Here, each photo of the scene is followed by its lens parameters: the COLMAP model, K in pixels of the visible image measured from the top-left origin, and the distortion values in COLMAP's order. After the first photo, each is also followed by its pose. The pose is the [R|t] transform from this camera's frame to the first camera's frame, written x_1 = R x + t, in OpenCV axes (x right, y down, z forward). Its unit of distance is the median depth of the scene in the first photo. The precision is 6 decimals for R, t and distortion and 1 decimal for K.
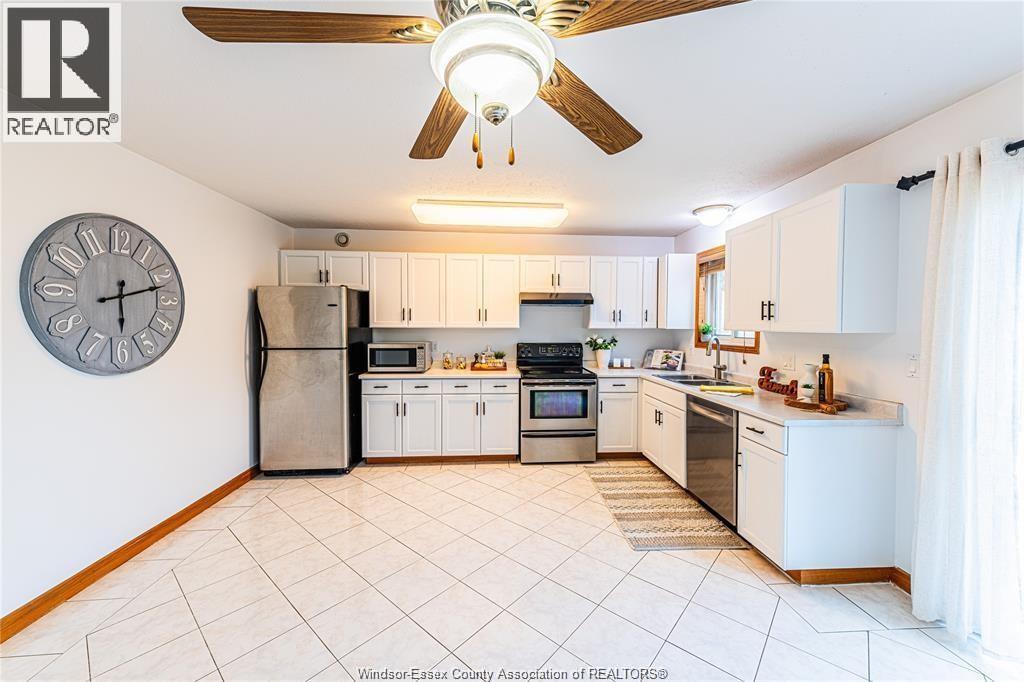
lens RADIAL K [[401.1, 0, 522.1], [0, 401.1, 337.6], [0, 0, 1]] dist [0.012962, -0.000020]
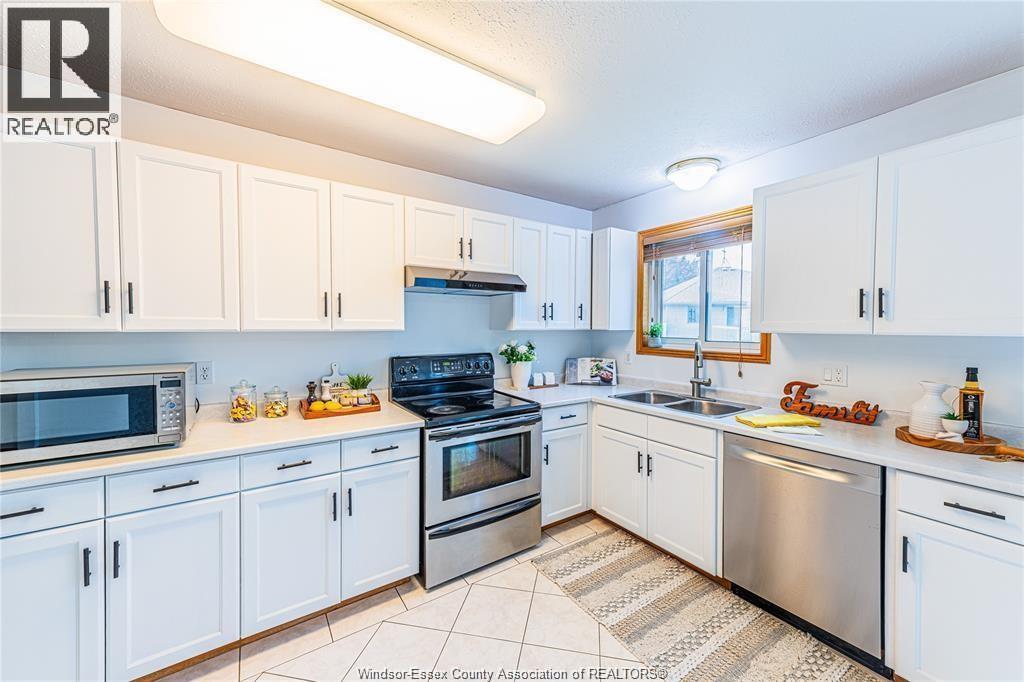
lens RADIAL K [[401.1, 0, 527.8], [0, 401.1, 336.6], [0, 0, 1]] dist [0.012962, -0.000020]
pose [[0.866931, -0.014682, 0.498212, -0.146707], [0.016133, 0.999869, 0.001394, -0.014784], [-0.498167, 0.006829, 0.867054, 0.483808]]
